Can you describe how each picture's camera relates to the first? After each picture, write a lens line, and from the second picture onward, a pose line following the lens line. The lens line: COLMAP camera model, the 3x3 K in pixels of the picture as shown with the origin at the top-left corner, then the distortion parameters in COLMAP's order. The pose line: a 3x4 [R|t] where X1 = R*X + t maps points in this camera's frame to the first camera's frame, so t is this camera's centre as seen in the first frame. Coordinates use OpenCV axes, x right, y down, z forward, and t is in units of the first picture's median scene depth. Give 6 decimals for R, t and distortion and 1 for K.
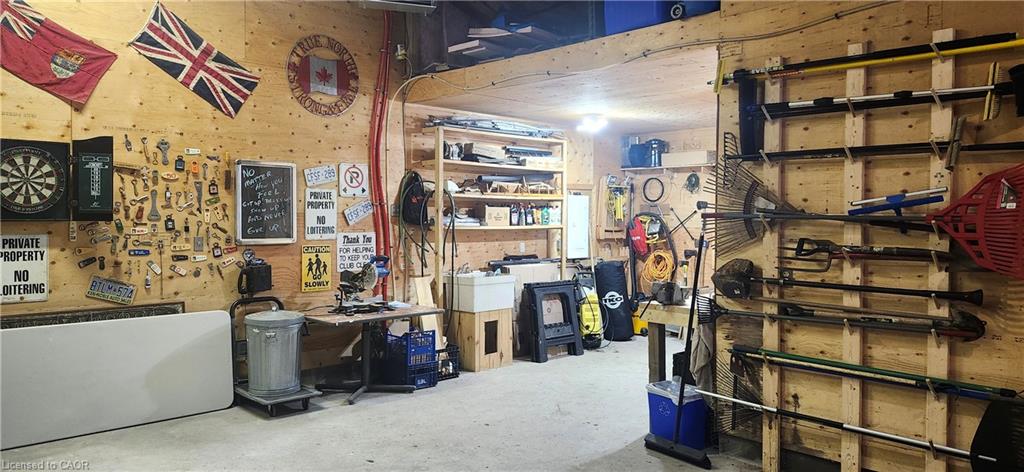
lens RADIAL K [[715.5, 0, 505.0], [0, 715.5, 232.2], [0, 0, 1]] dist [0.067233, -0.080203]
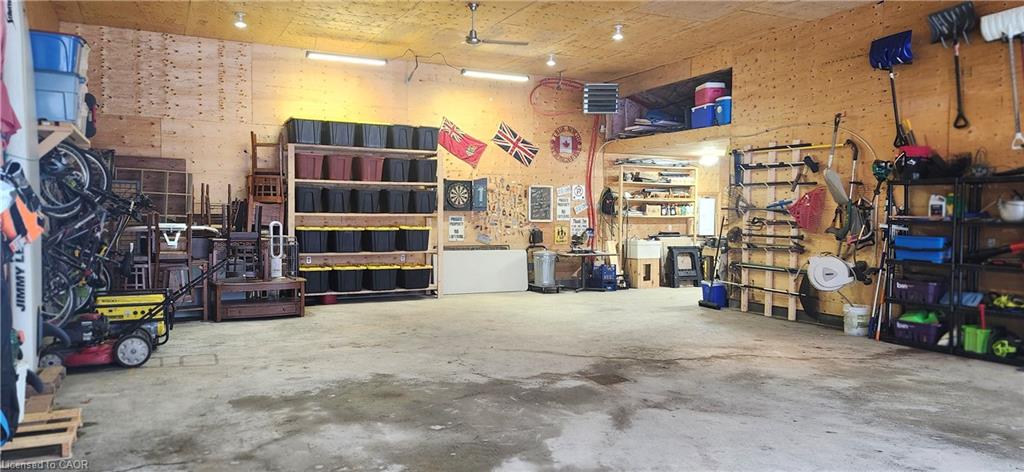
lens RADIAL K [[715.5, 0, 501.7], [0, 715.5, 241.1], [0, 0, 1]] dist [0.067233, -0.080203]
pose [[0.954024, 0.014261, -0.299389, 0.242061], [-0.010373, 0.999840, 0.014573, 0.048415], [0.299549, -0.010798, 0.954020, -1.268072]]
